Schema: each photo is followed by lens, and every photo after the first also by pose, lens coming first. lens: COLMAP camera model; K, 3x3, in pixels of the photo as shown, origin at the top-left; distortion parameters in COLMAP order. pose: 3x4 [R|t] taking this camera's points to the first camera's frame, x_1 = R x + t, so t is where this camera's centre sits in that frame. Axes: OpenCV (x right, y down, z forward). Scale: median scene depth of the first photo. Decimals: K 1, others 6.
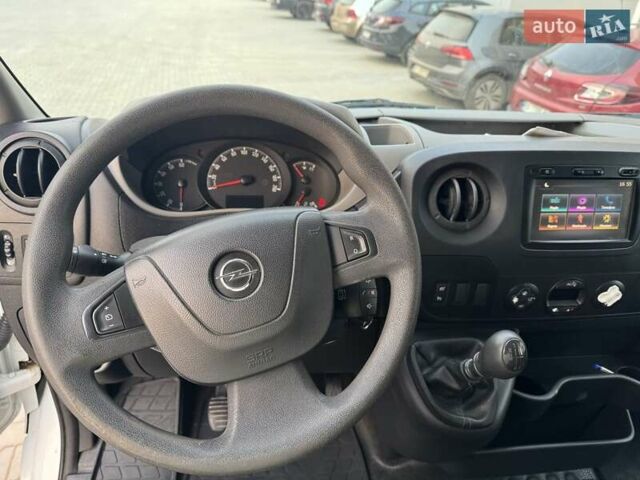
lens RADIAL K [[469.5, 0, 324.2], [0, 469.5, 241.4], [0, 0, 1]] dist [0.047226, -0.102148]
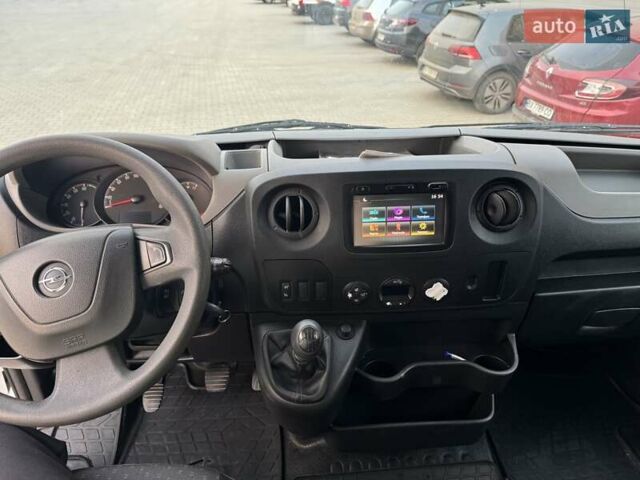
lens RADIAL K [[466.0, 0, 333.6], [0, 466.0, 241.8], [0, 0, 1]] dist [0.121520, -0.224966]
pose [[0.997343, -0.019503, -0.070183, 0.417172], [0.019561, 0.999809, 0.000134, -0.012438], [0.070167, -0.001506, 0.997534, -0.169515]]
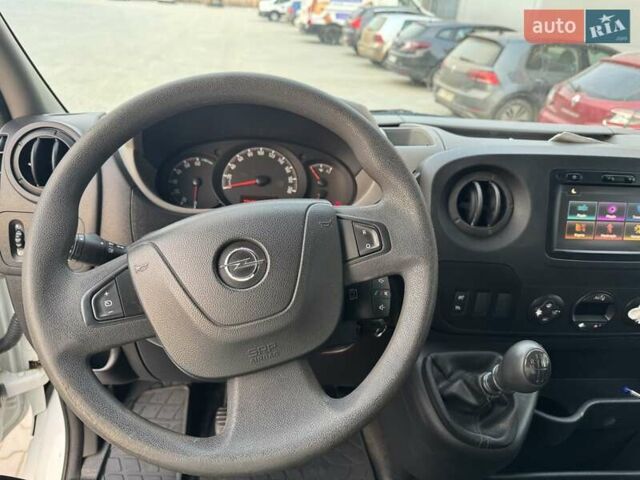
lens RADIAL K [[469.5, 0, 324.2], [0, 469.5, 241.4], [0, 0, 1]] dist [0.047226, -0.102148]
pose [[0.998454, 0.032134, -0.045352, 0.013587], [-0.034269, 0.998301, -0.047127, 0.038355], [0.043760, 0.048609, 0.997859, 0.030576]]
